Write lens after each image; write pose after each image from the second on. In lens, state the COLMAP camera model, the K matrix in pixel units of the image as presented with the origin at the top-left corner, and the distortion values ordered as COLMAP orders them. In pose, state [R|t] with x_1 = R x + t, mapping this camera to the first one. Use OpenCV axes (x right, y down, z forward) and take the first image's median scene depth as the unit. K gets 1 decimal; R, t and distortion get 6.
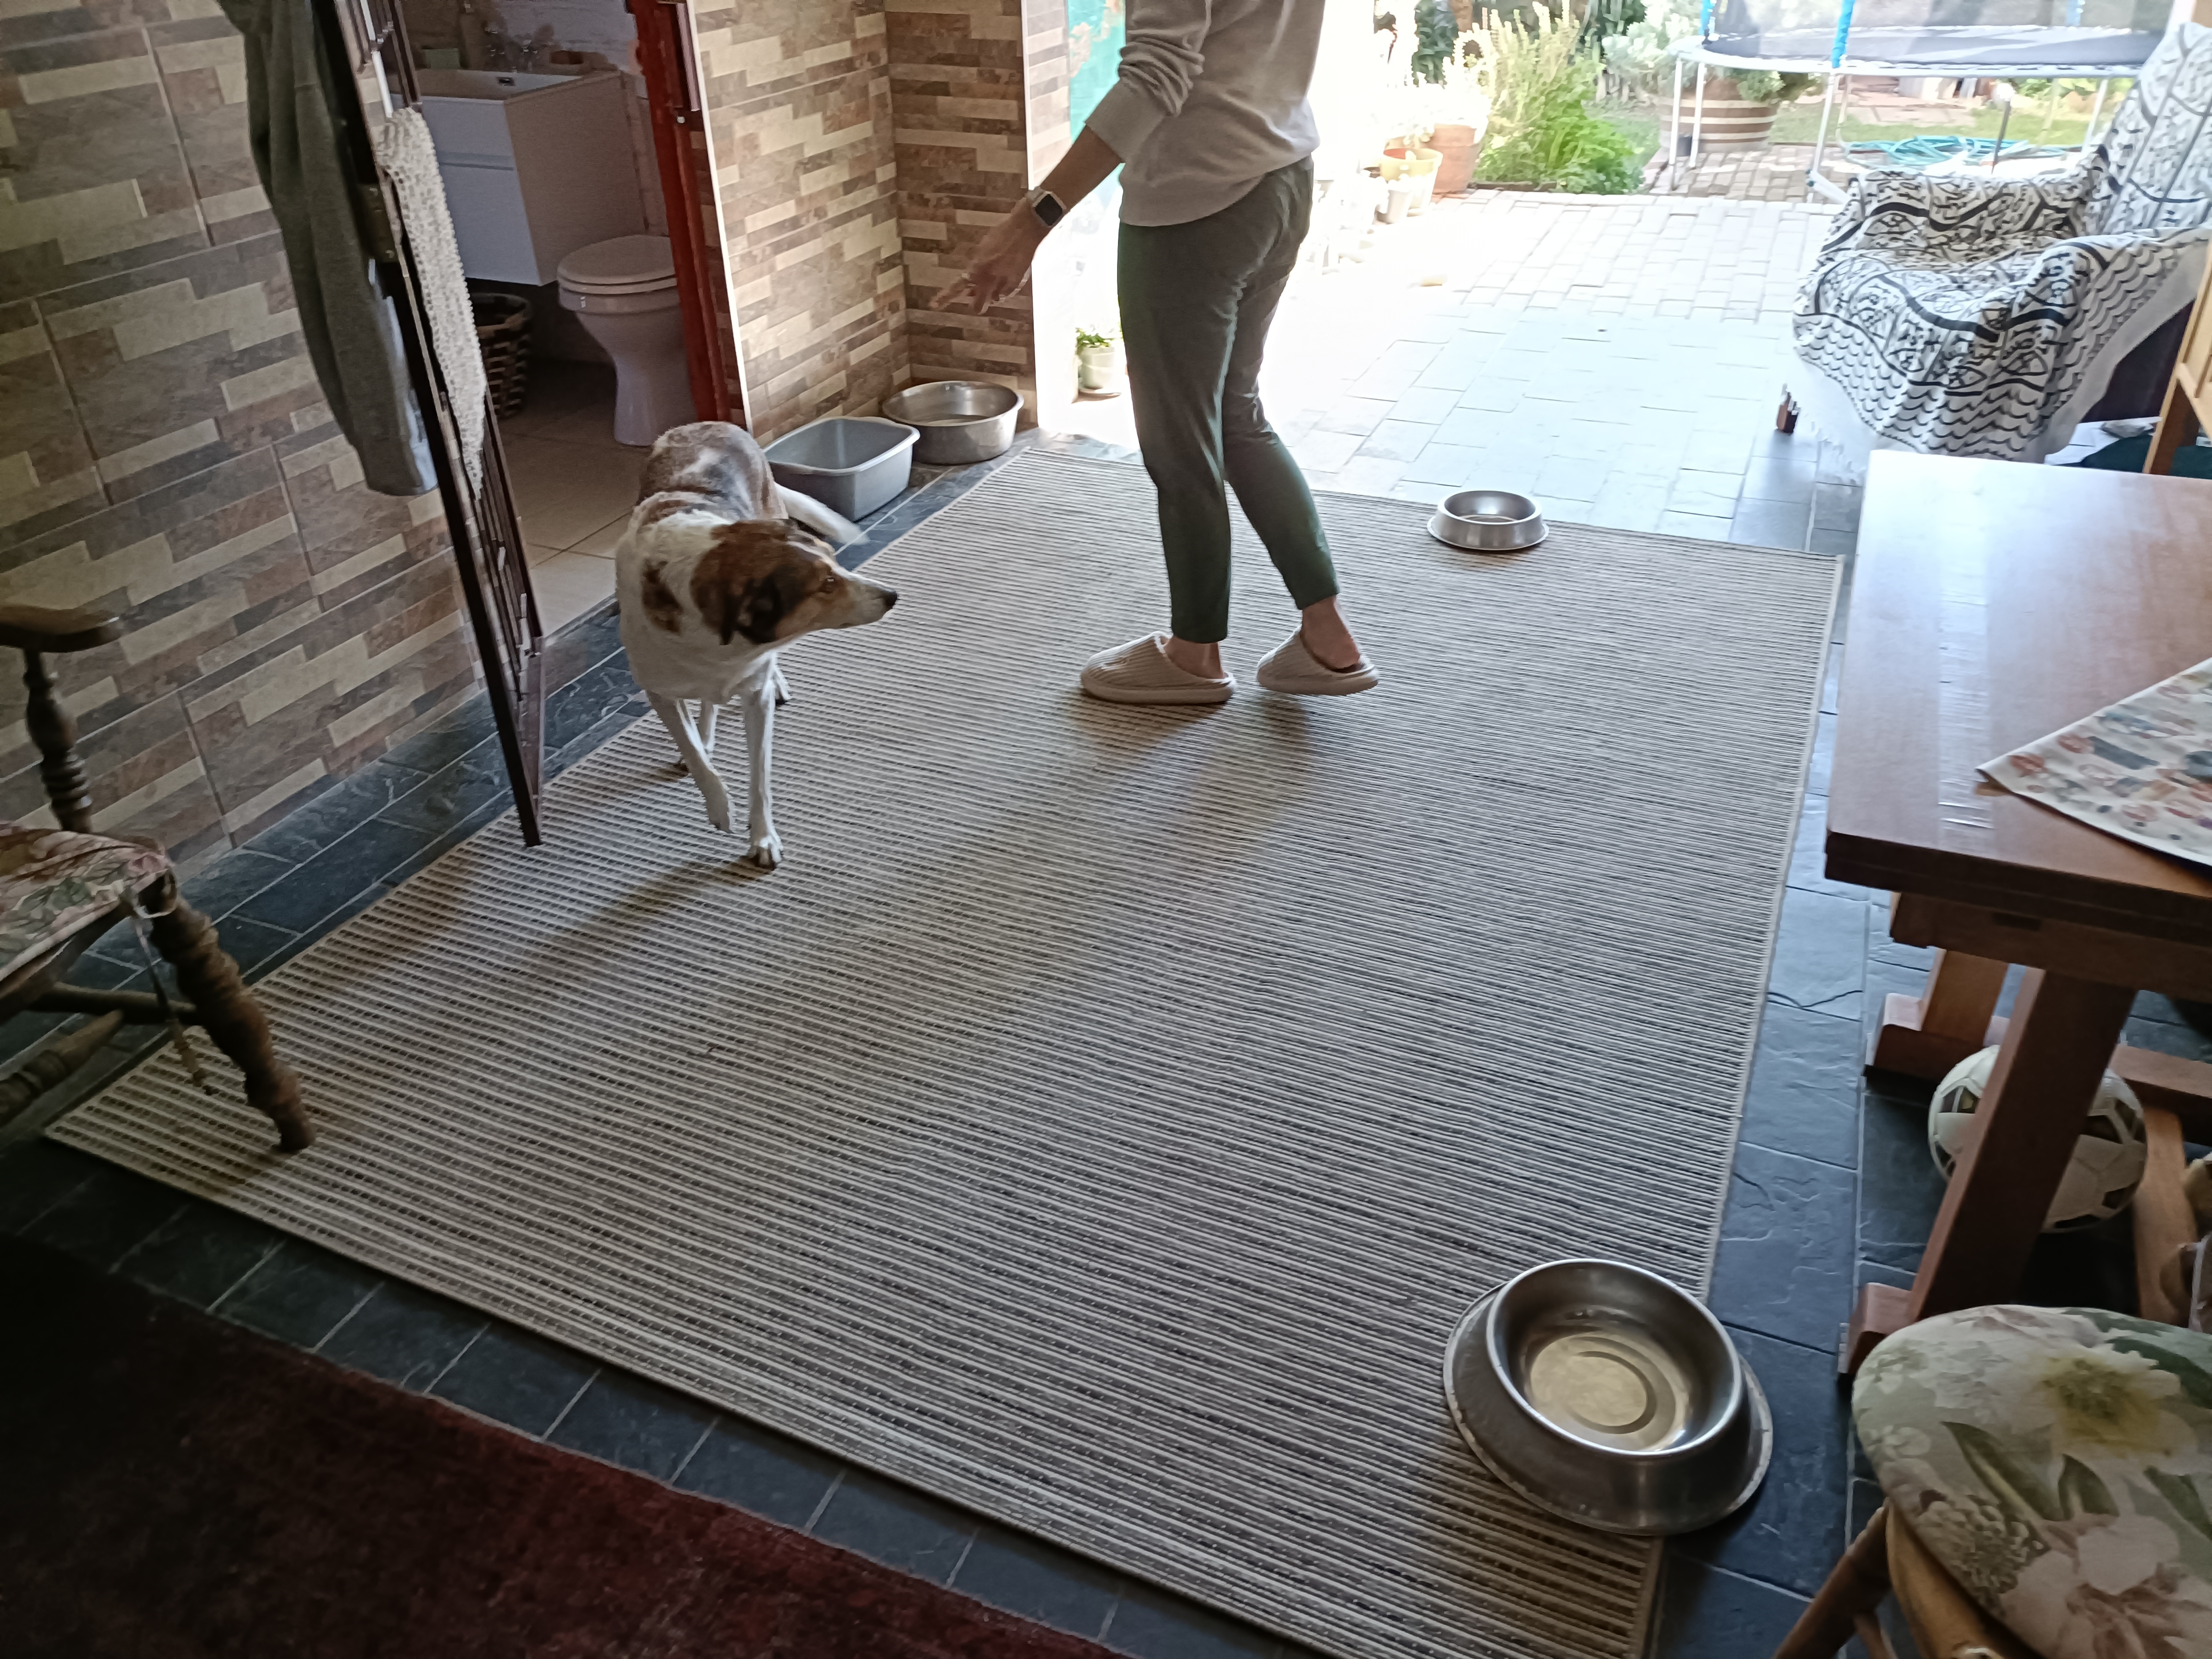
lens RADIAL K [[1641.7, 0, 1106.7], [0, 1641.7, 833.0], [0, 0, 1]] dist [0.035080, -0.007918]
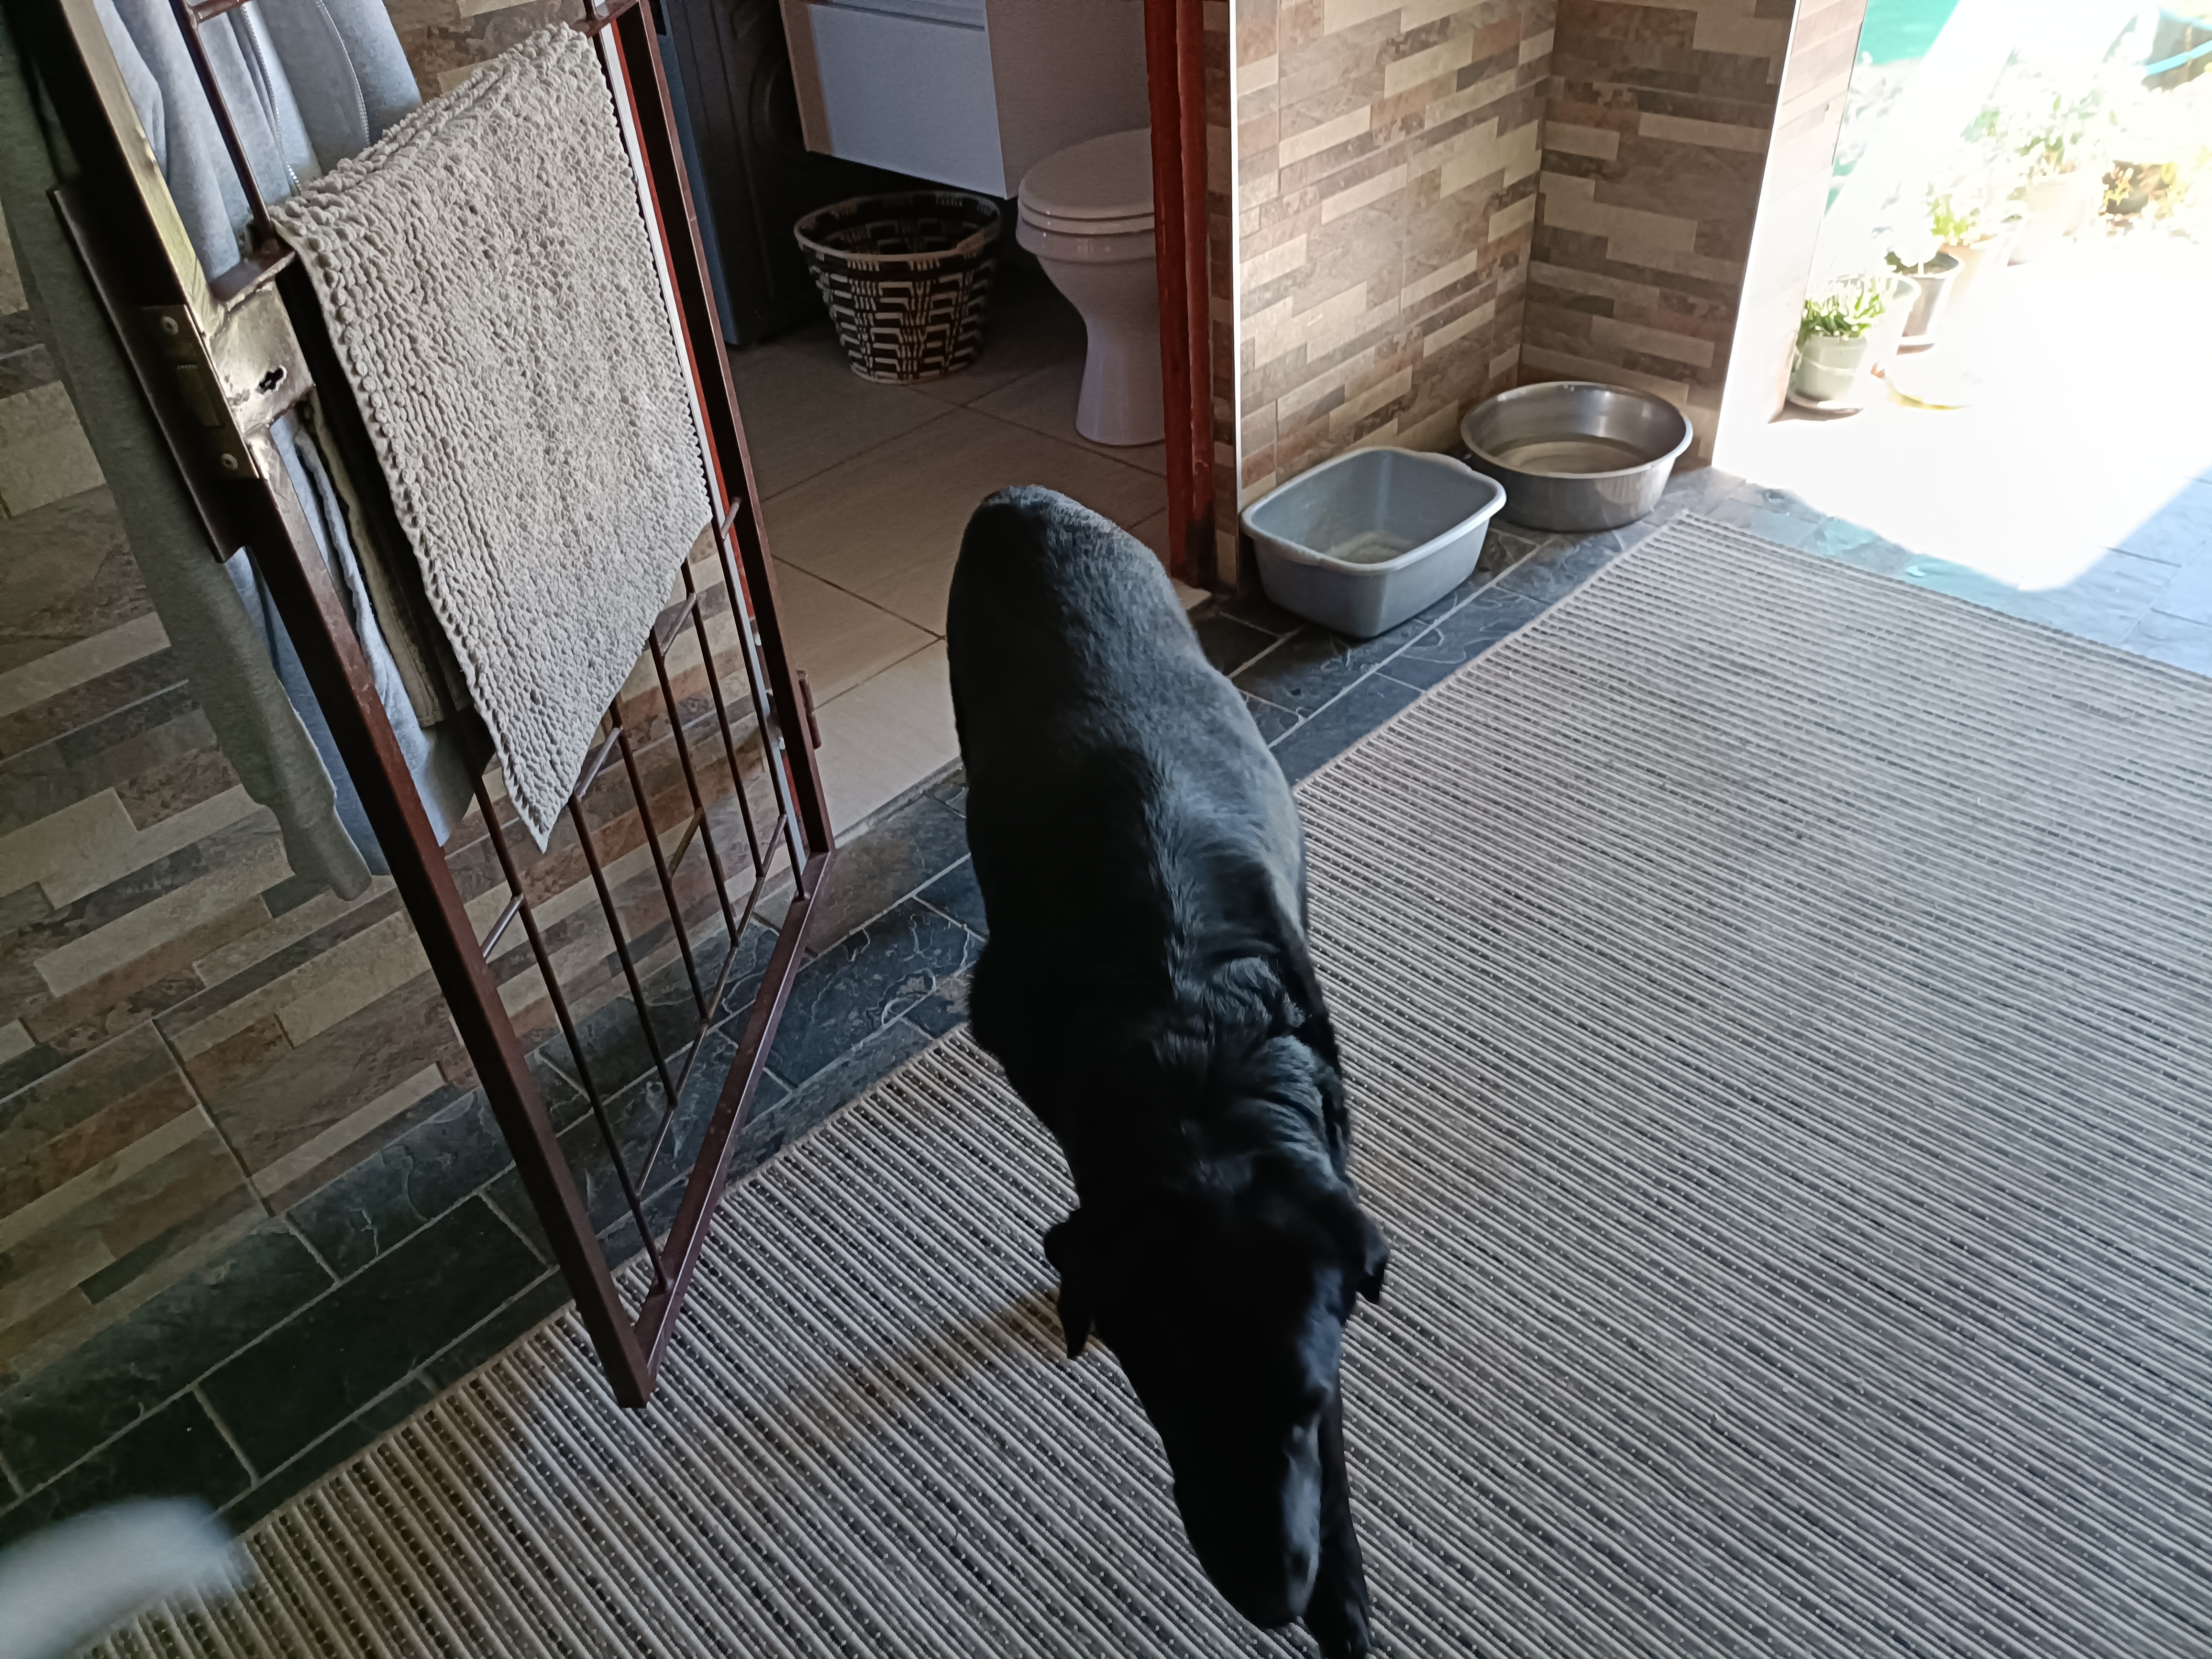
lens RADIAL K [[1641.7, 0, 1093.8], [0, 1641.7, 820.5], [0, 0, 1]] dist [0.035080, -0.007918]
pose [[0.931424, 0.183480, -0.314300, -0.039994], [-0.146440, 0.979565, 0.137872, -0.179210], [0.333174, -0.082392, 0.939259, 0.341346]]
